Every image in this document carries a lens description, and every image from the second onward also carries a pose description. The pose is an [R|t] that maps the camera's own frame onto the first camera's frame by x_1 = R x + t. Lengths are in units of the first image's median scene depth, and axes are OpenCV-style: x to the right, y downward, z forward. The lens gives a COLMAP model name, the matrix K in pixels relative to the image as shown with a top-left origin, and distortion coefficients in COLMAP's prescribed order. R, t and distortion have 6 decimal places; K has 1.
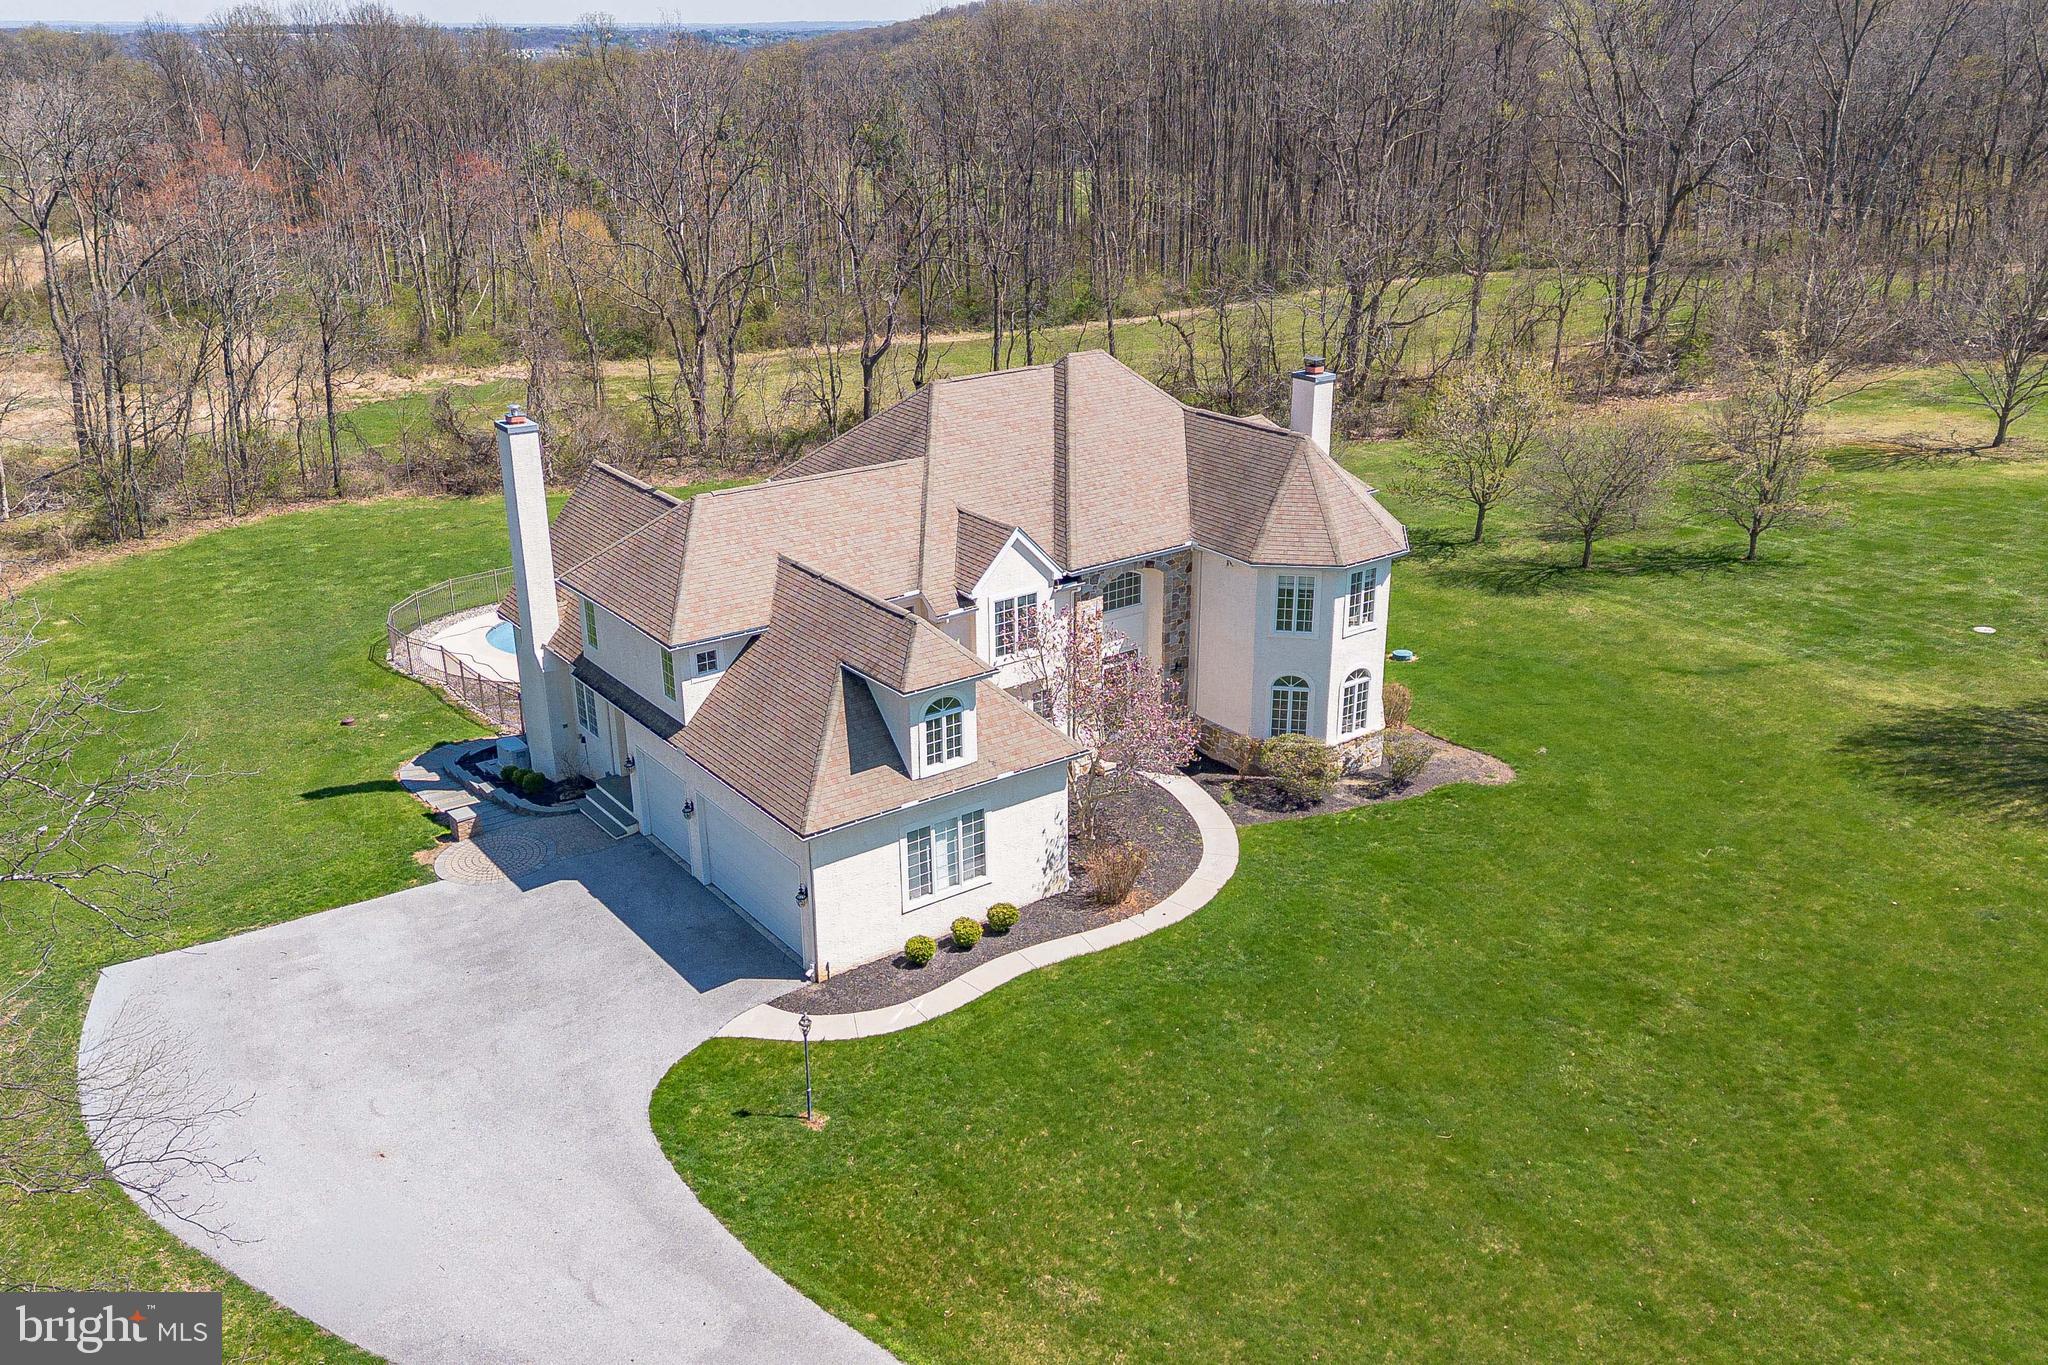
lens RADIAL K [[1705.3, 0, 1029.2], [0, 1705.3, 681.7], [0, 0, 1]] dist [0.069507, -0.056030]
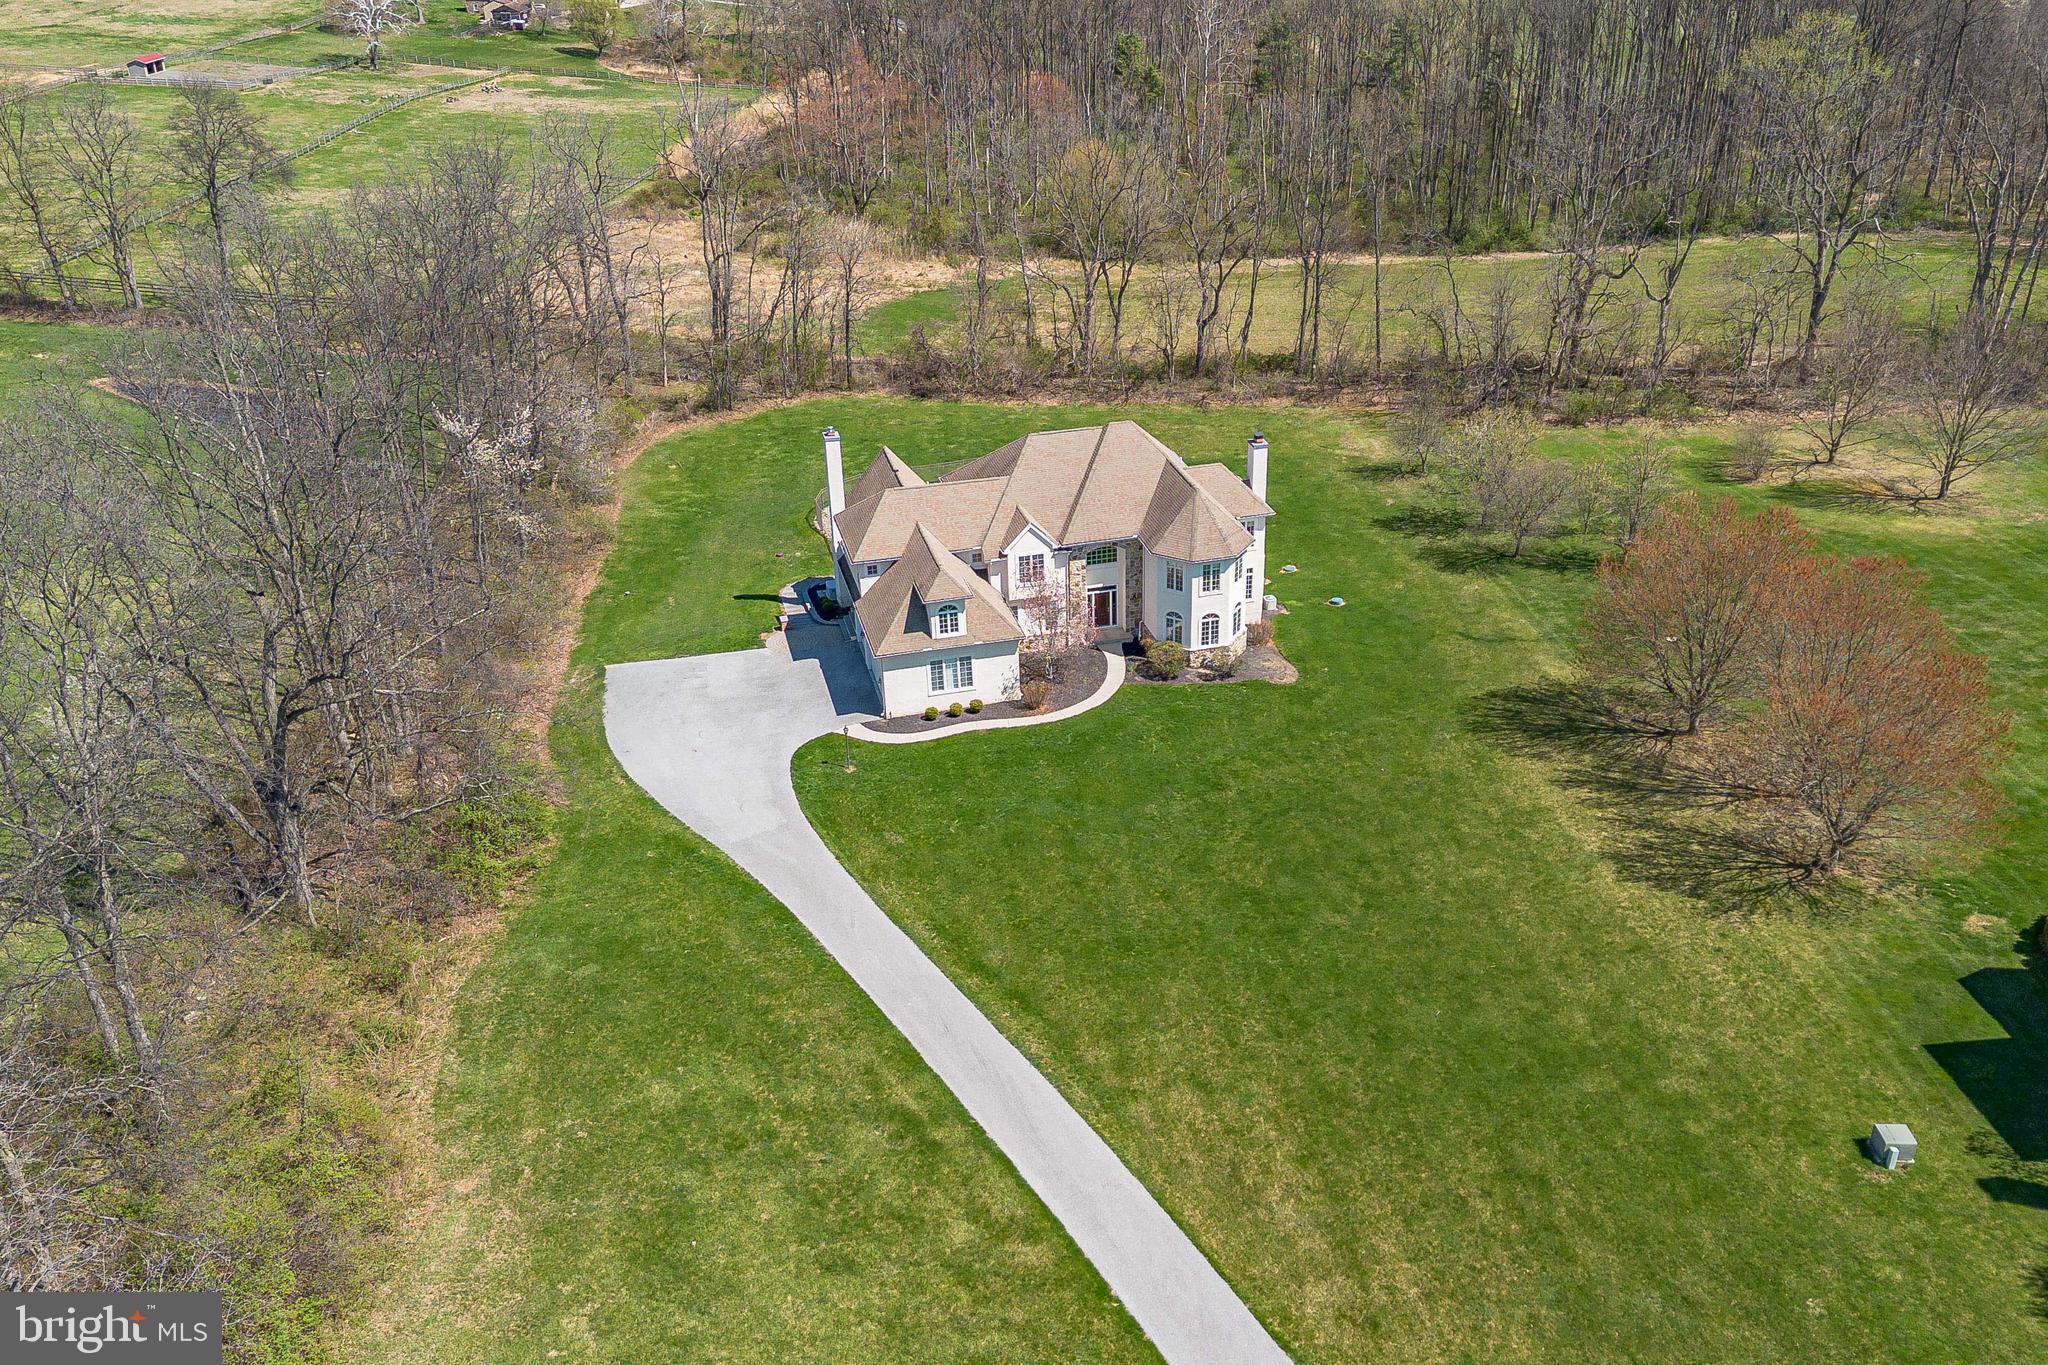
lens RADIAL K [[1699.7, 0, 1108.2], [0, 1699.7, 683.3], [0, 0, 1]] dist [0.077460, -0.082168]
pose [[0.939823, 0.161851, -0.300894, 0.726944], [-0.123810, 0.982153, 0.141588, -0.201902], [0.318440, -0.095814, 0.943088, -0.917324]]
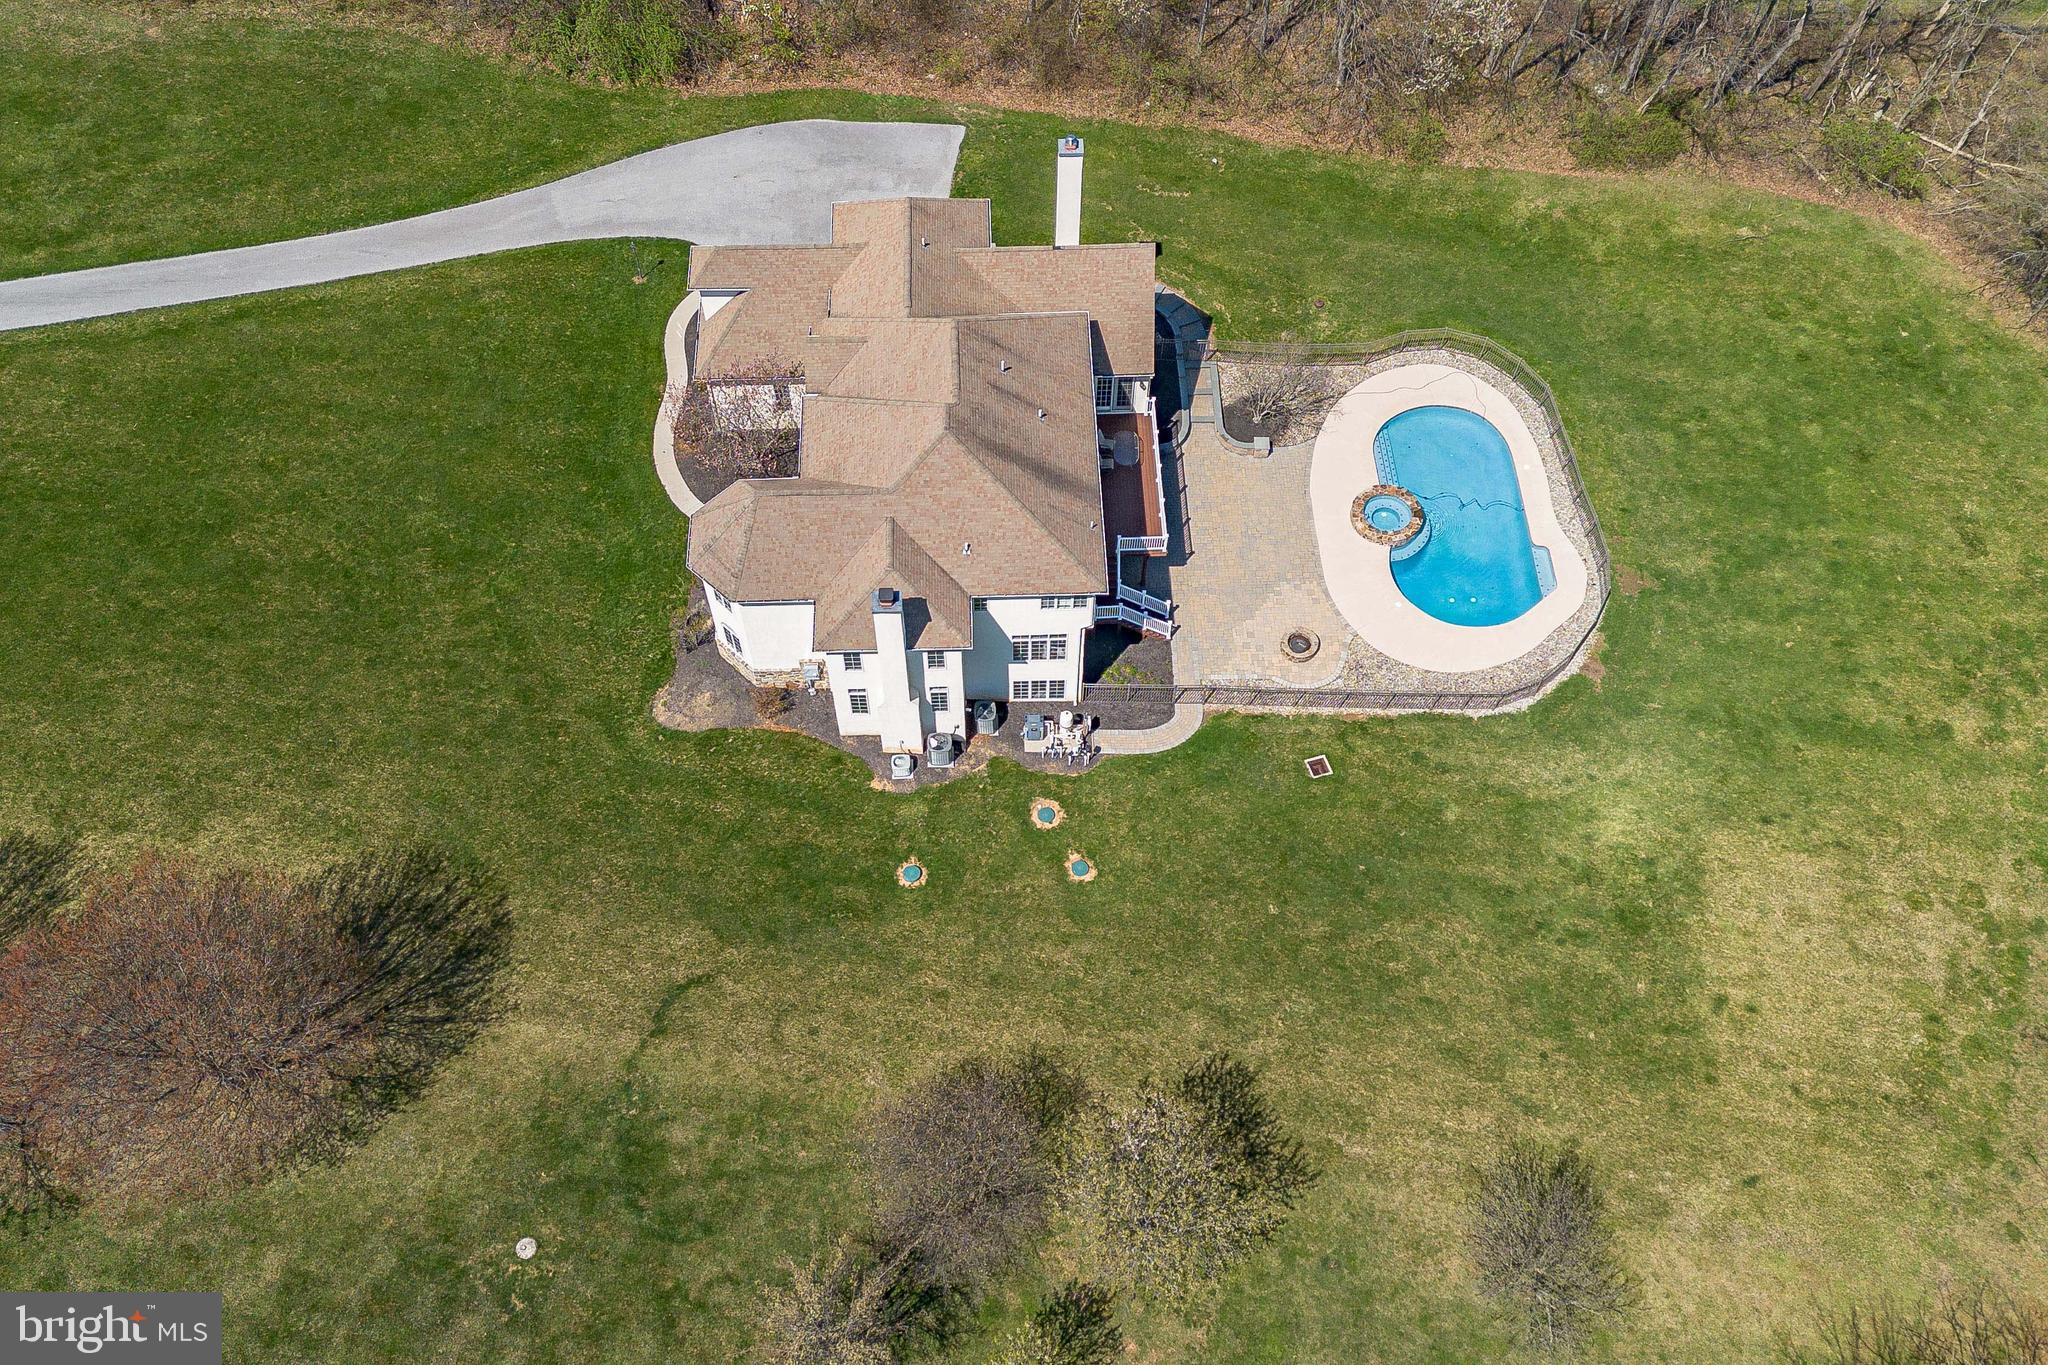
lens RADIAL K [[1707.5, 0, 998.2], [0, 1707.5, 678.4], [0, 0, 1]] dist [0.078519, -0.070262]
pose [[-0.570659, 0.703099, -0.424264, 0.780830], [-0.285543, 0.314513, 0.905288, -1.474505], [0.769944, 0.637757, 0.021285, 1.301672]]
